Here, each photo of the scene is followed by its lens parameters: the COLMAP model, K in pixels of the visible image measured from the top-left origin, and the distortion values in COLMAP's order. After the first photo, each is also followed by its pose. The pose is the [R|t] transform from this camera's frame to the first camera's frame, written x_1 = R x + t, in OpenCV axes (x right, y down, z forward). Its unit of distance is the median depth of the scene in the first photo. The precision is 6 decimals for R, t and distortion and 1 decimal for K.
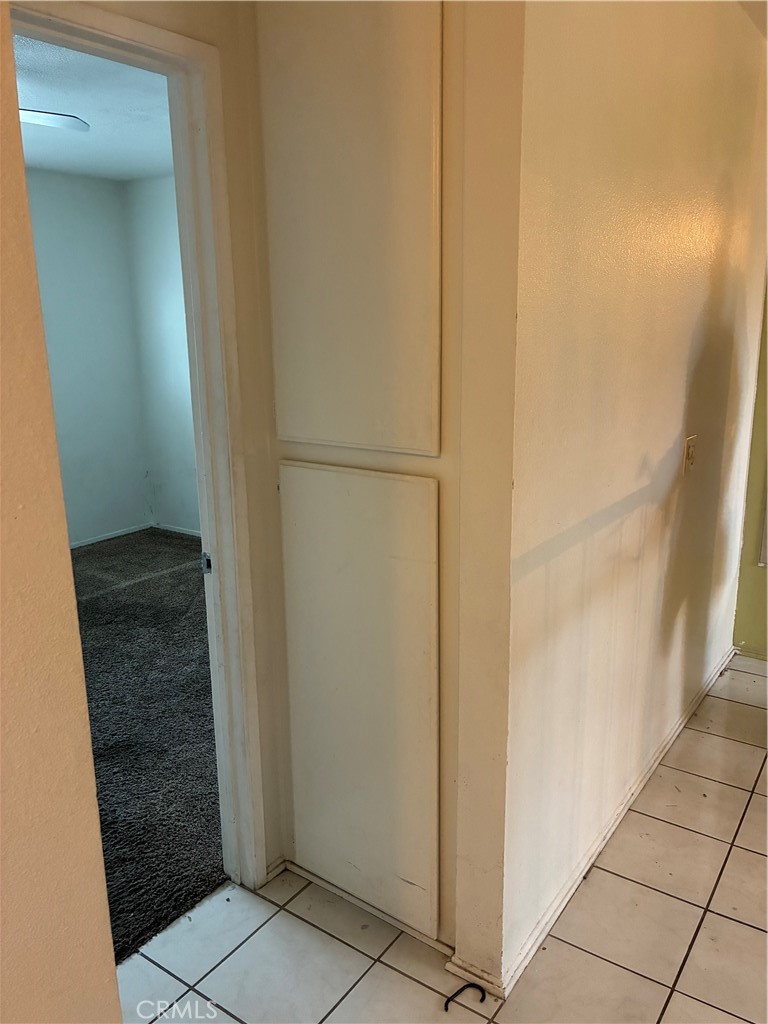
lens RADIAL K [[774.5, 0, 384.1], [0, 774.5, 509.4], [0, 0, 1]] dist [0.006847, 0.004676]
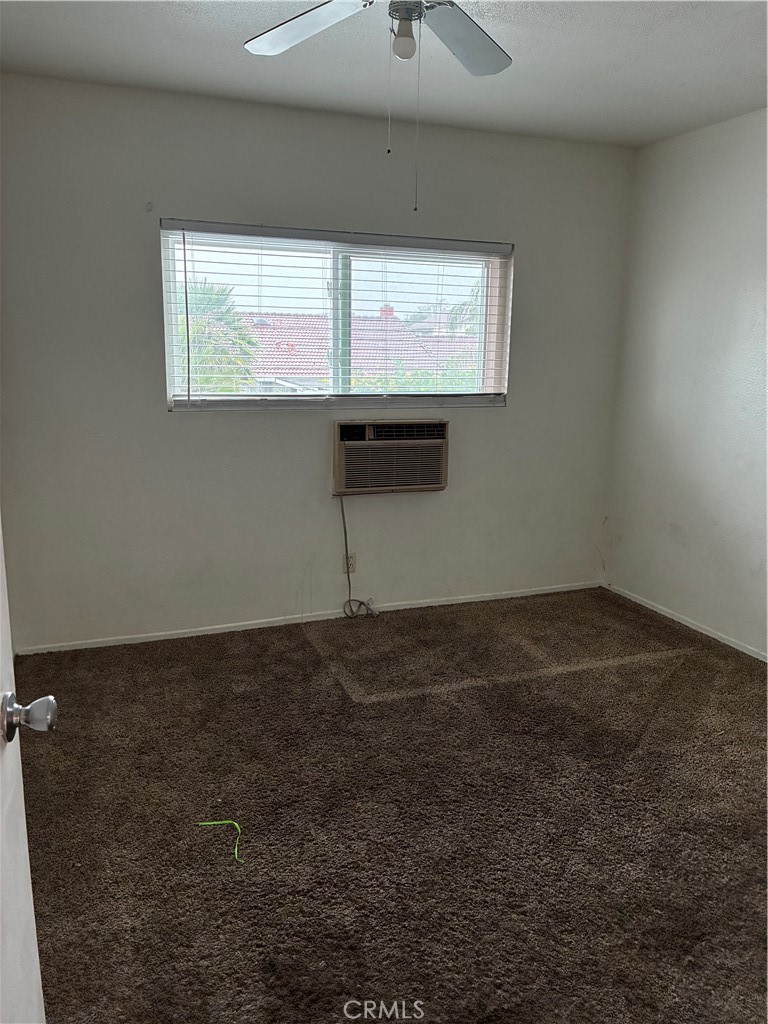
lens RADIAL K [[774.5, 0, 385.3], [0, 774.5, 511.1], [0, 0, 1]] dist [0.006847, 0.004676]
pose [[0.837615, 0.140463, -0.527894, -0.098947], [-0.152310, 0.988104, 0.021245, -0.045812], [0.524598, 0.062609, 0.849045, 0.267886]]
